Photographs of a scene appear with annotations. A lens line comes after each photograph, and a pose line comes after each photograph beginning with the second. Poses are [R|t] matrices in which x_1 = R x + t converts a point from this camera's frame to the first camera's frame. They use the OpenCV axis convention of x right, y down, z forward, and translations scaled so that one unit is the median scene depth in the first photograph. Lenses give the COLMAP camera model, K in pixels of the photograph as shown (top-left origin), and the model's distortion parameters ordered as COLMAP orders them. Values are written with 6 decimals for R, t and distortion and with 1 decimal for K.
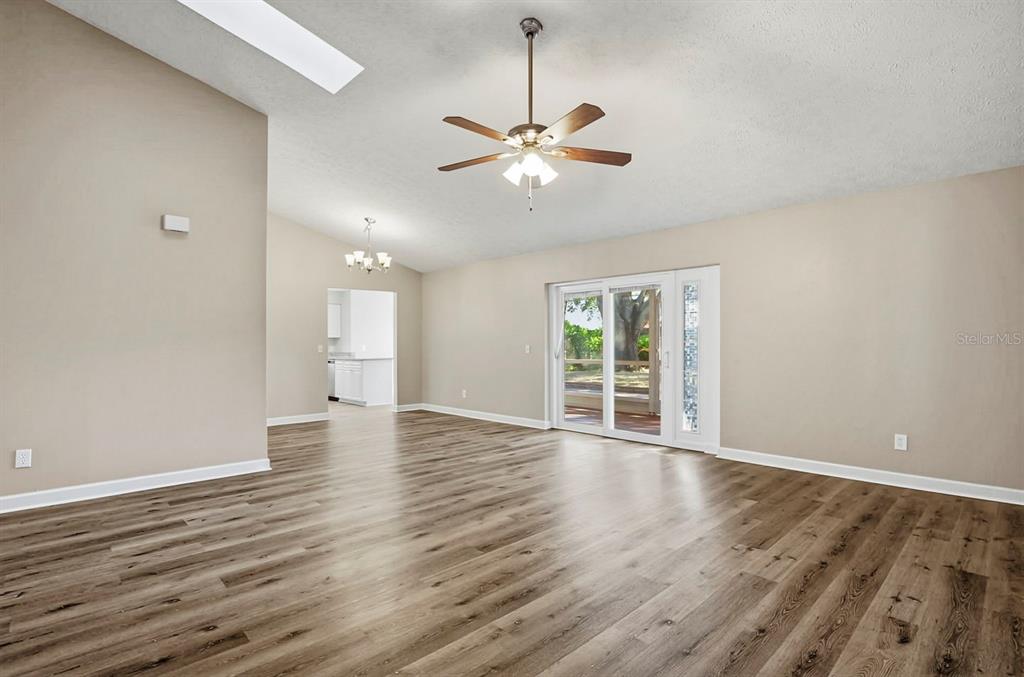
lens RADIAL K [[501.5, 0, 512.3], [0, 501.5, 344.3], [0, 0, 1]] dist [-0.012064, 0.001028]
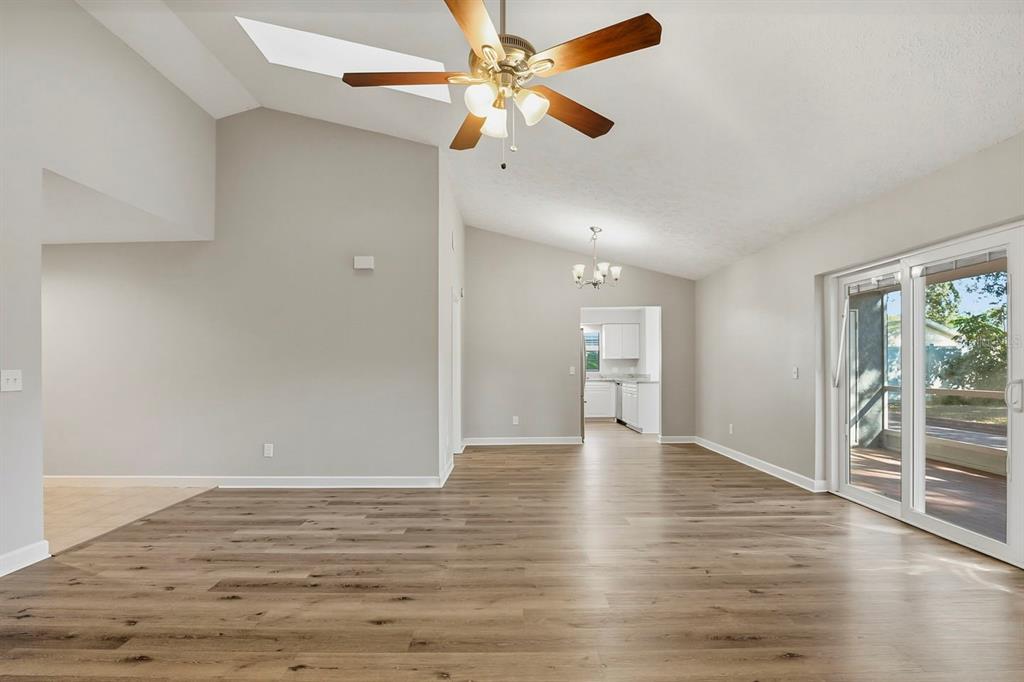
lens RADIAL K [[503.8, 0, 511.9], [0, 503.8, 365.8], [0, 0, 1]] dist [-0.021965, 0.000076]
pose [[0.723451, -0.002270, -0.690372, 0.443488], [0.003127, 0.999995, -0.000011, -0.001562], [0.690369, -0.002151, 0.723454, 0.452286]]
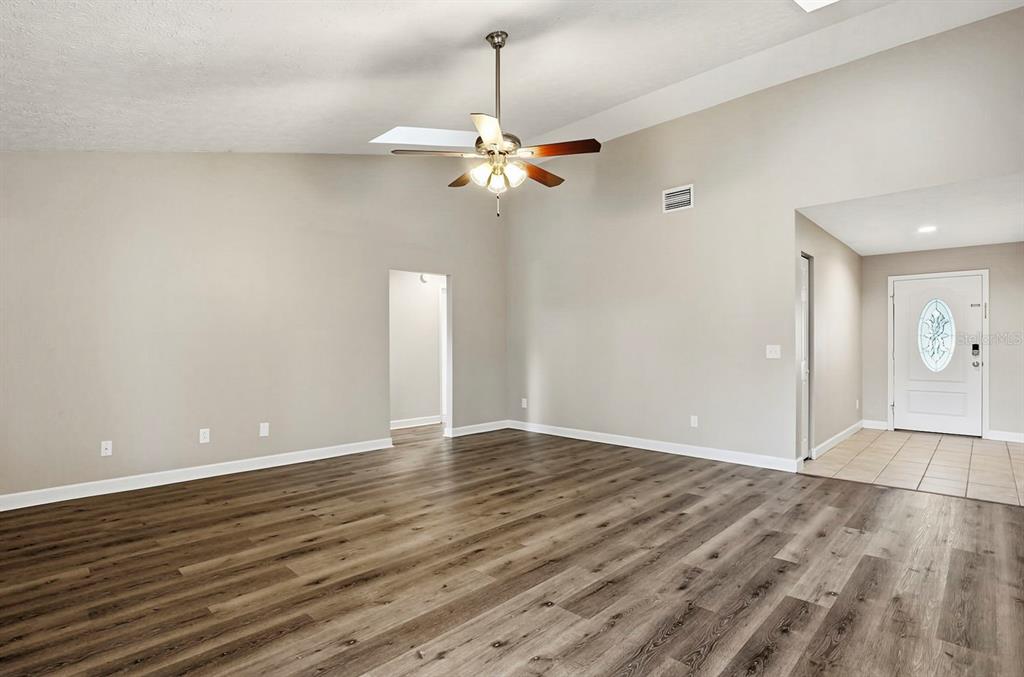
lens RADIAL K [[501.5, 0, 512.3], [0, 501.5, 344.3], [0, 0, 1]] dist [-0.012064, 0.001028]
pose [[-0.999271, 0.005117, -0.037845, 0.042234], [0.005239, 0.999981, -0.003119, -0.000691], [0.037829, -0.003315, -0.999279, 1.763101]]
